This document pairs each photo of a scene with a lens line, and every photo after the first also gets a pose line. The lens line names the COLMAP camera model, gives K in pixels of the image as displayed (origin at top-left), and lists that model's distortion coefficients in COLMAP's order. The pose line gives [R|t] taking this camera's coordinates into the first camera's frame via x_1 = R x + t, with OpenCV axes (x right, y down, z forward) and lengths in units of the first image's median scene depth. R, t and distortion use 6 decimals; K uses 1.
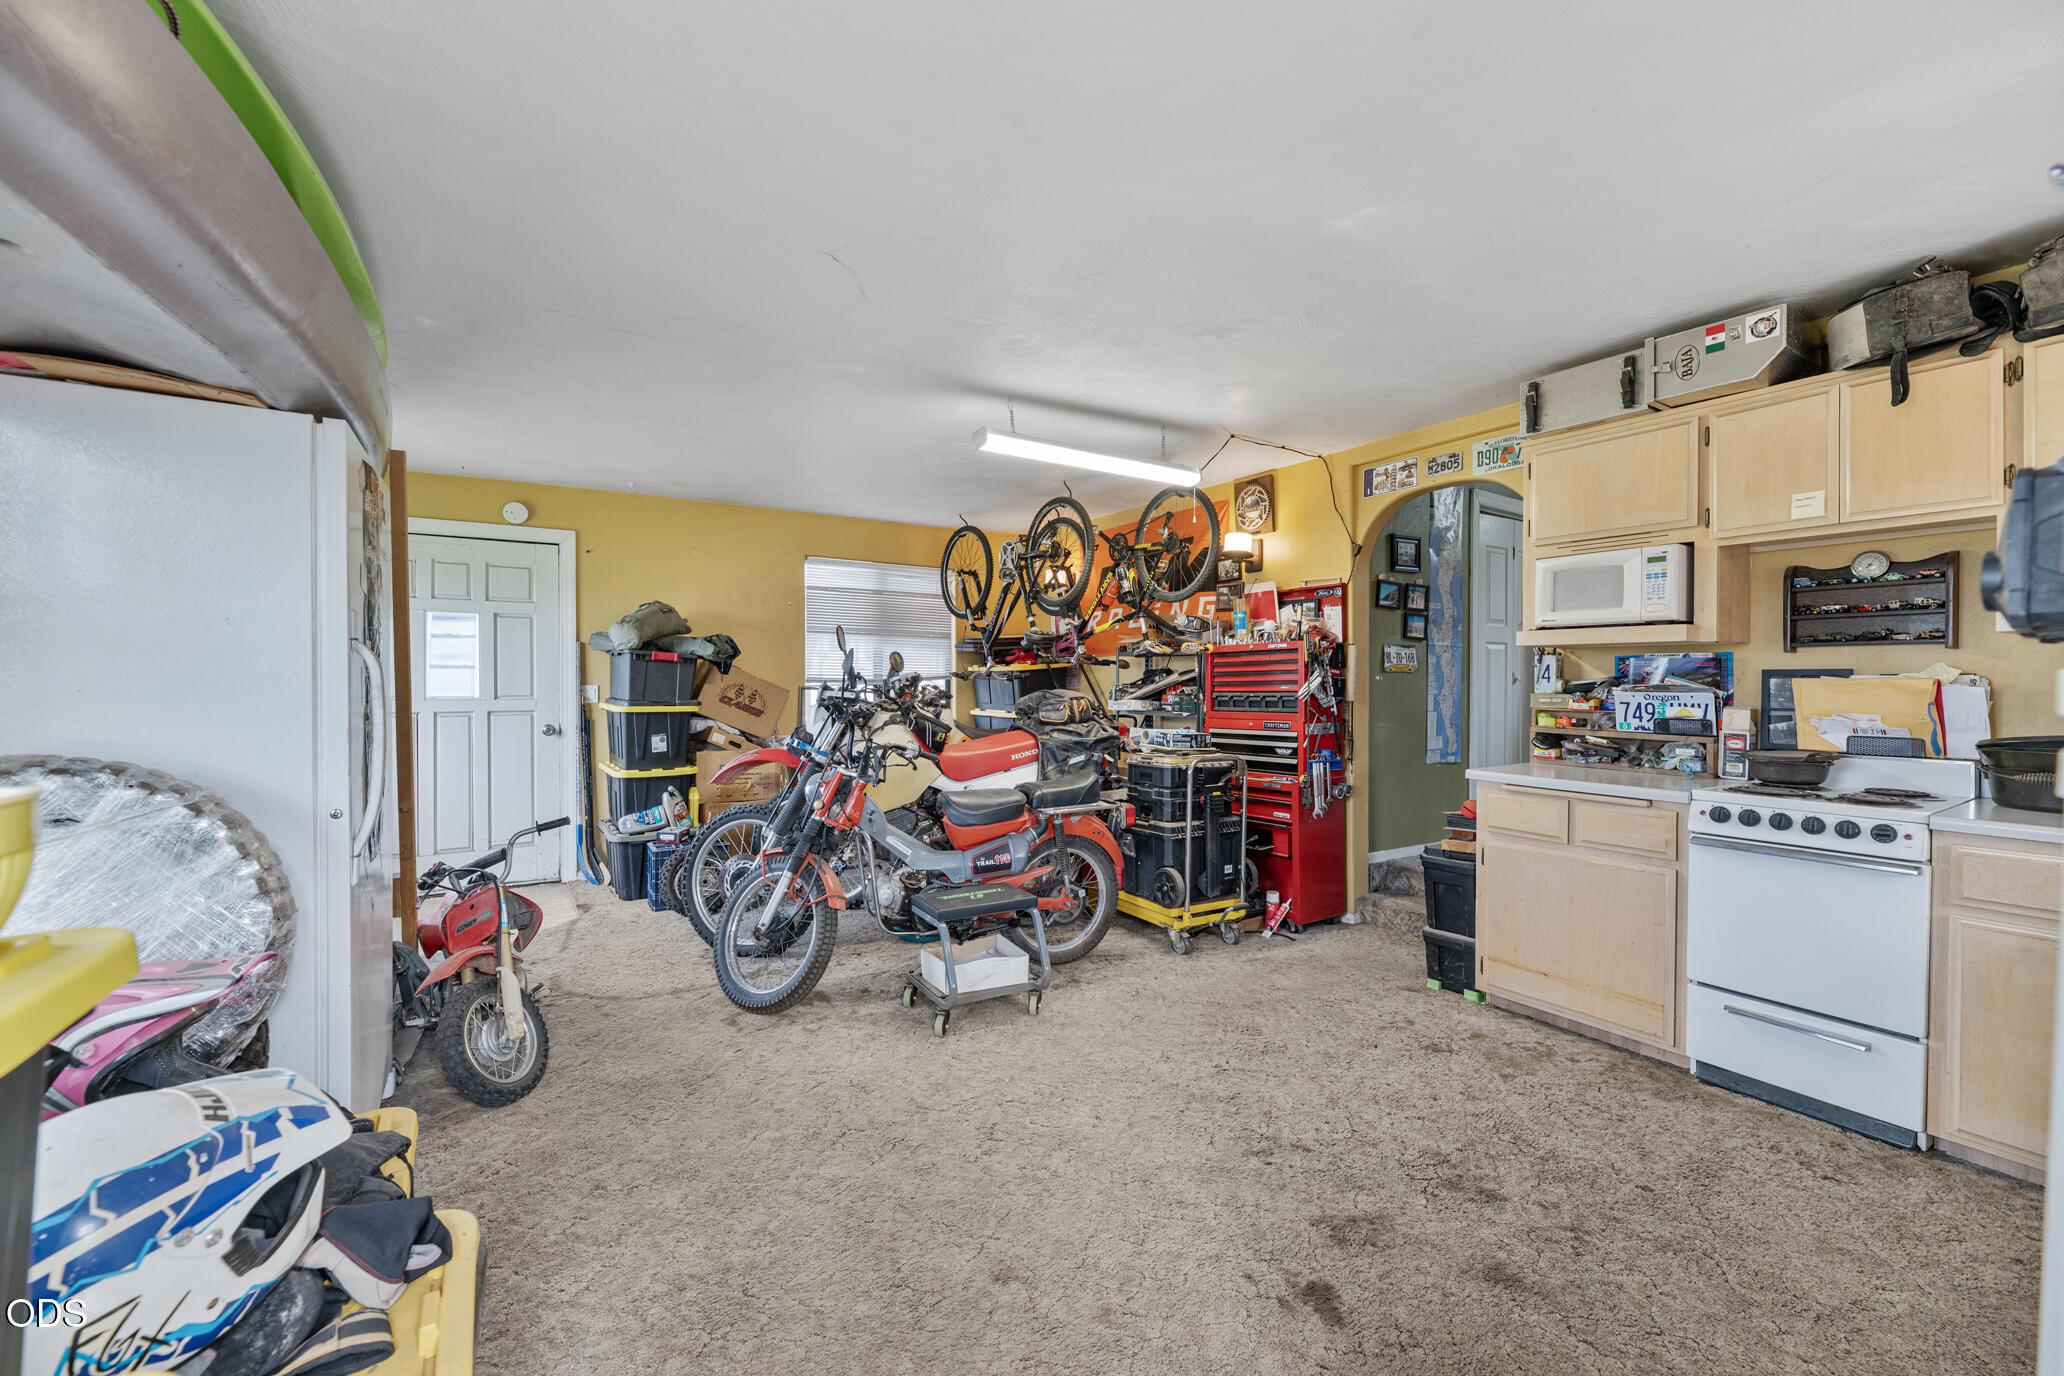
lens RADIAL K [[844.7, 0, 1017.6], [0, 844.7, 693.3], [0, 0, 1]] dist [0.000944, -0.000594]
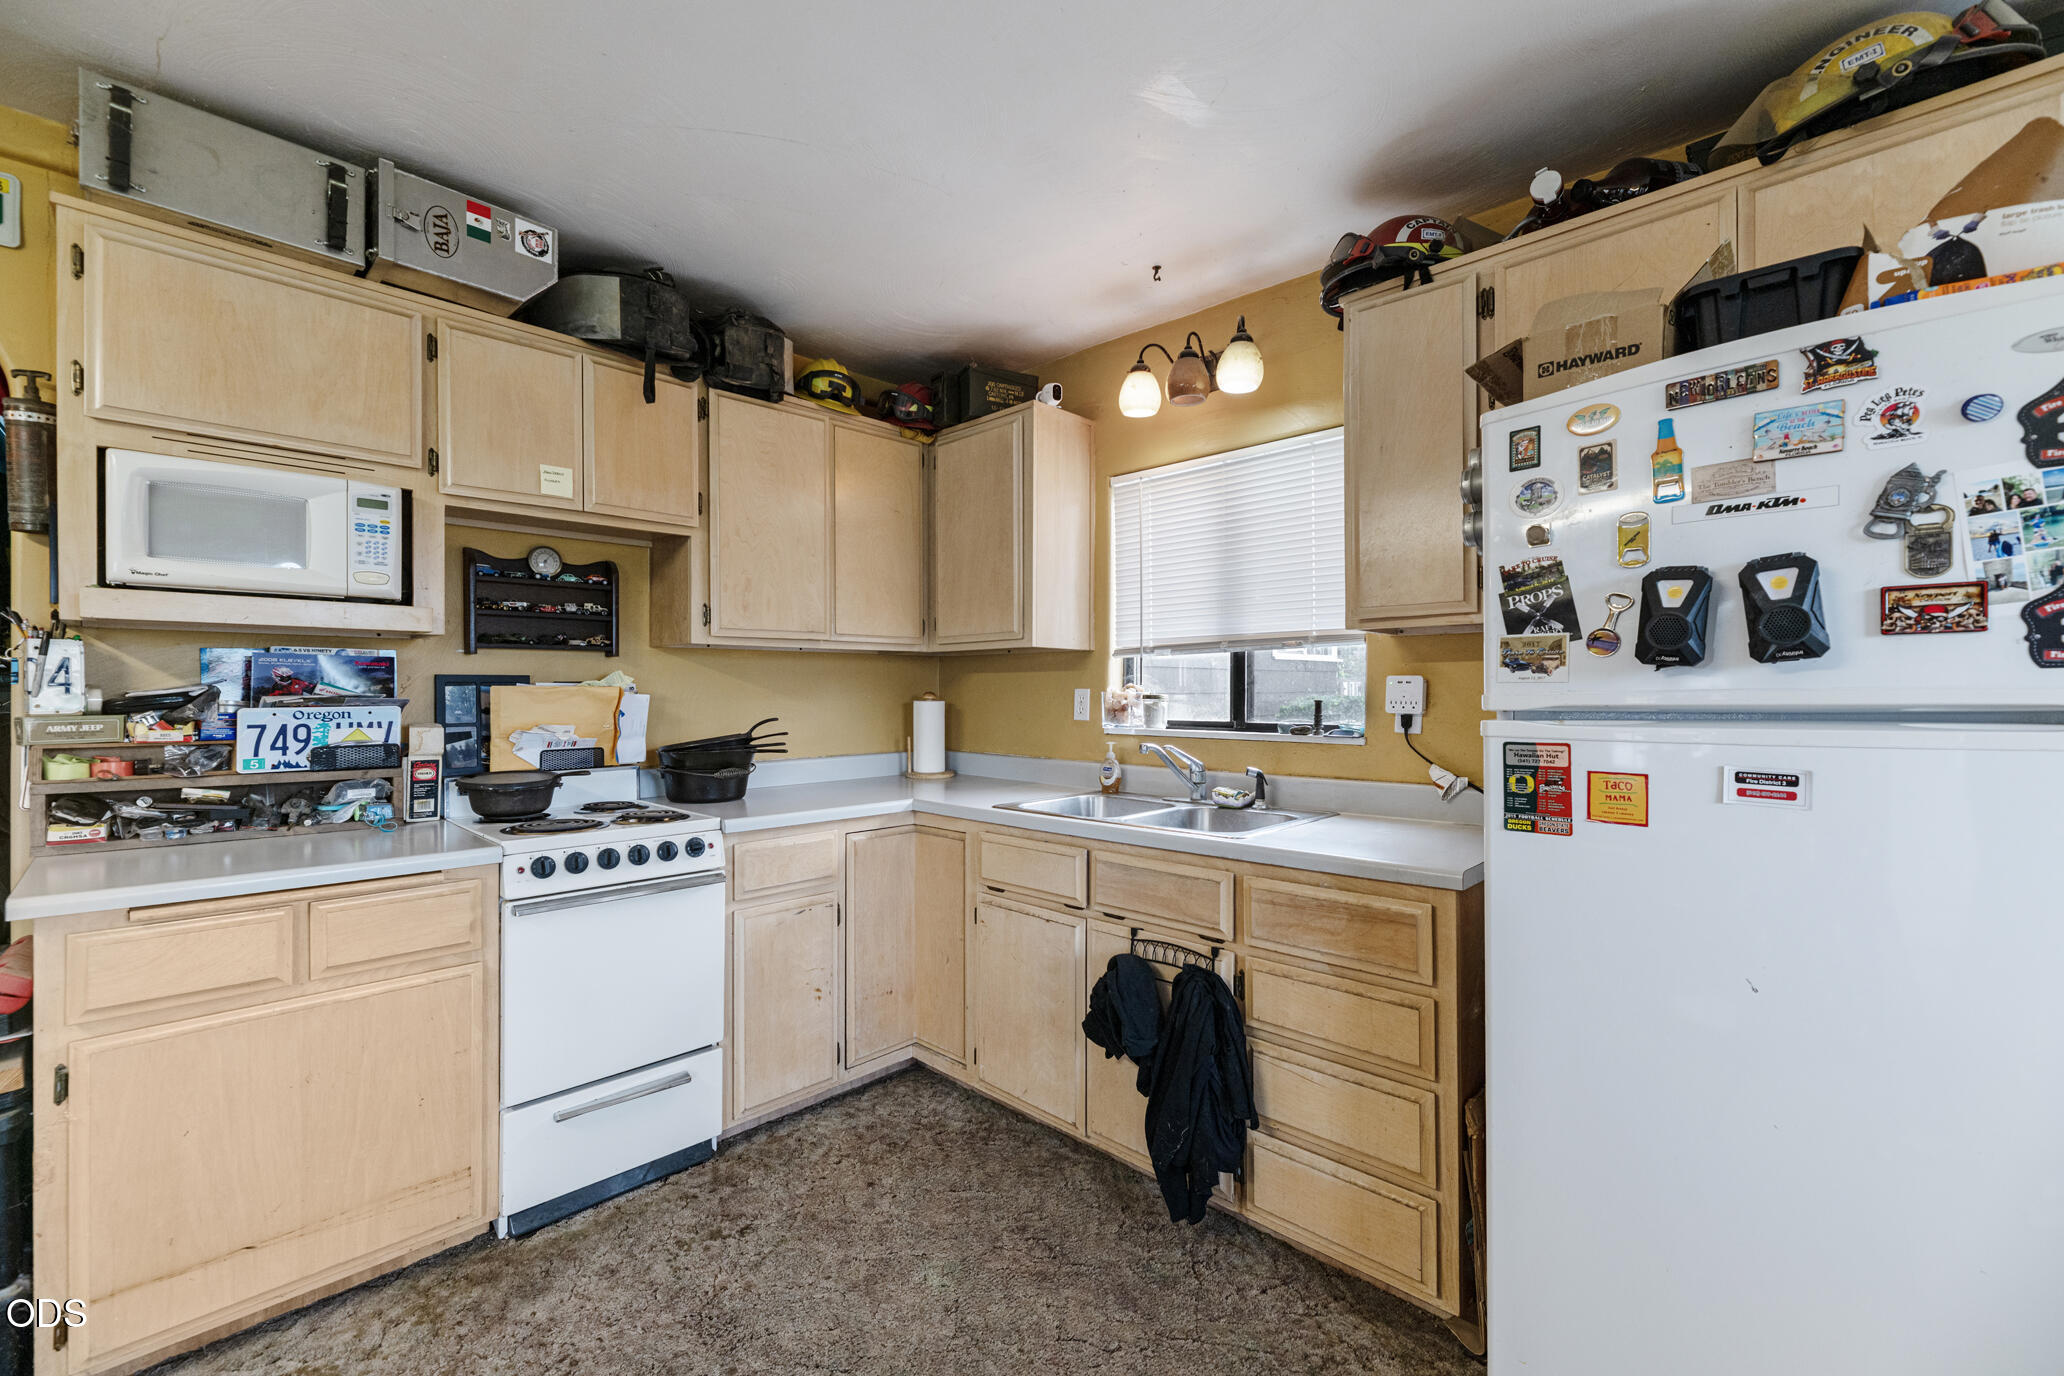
lens RADIAL K [[844.7, 0, 1017.6], [0, 844.7, 693.3], [0, 0, 1]] dist [0.000944, -0.000594]
pose [[-0.233593, -0.006658, 0.972312, 0.002850], [0.016524, 0.999805, 0.010817, -0.011402], [-0.972194, 0.018593, -0.233438, 0.713185]]
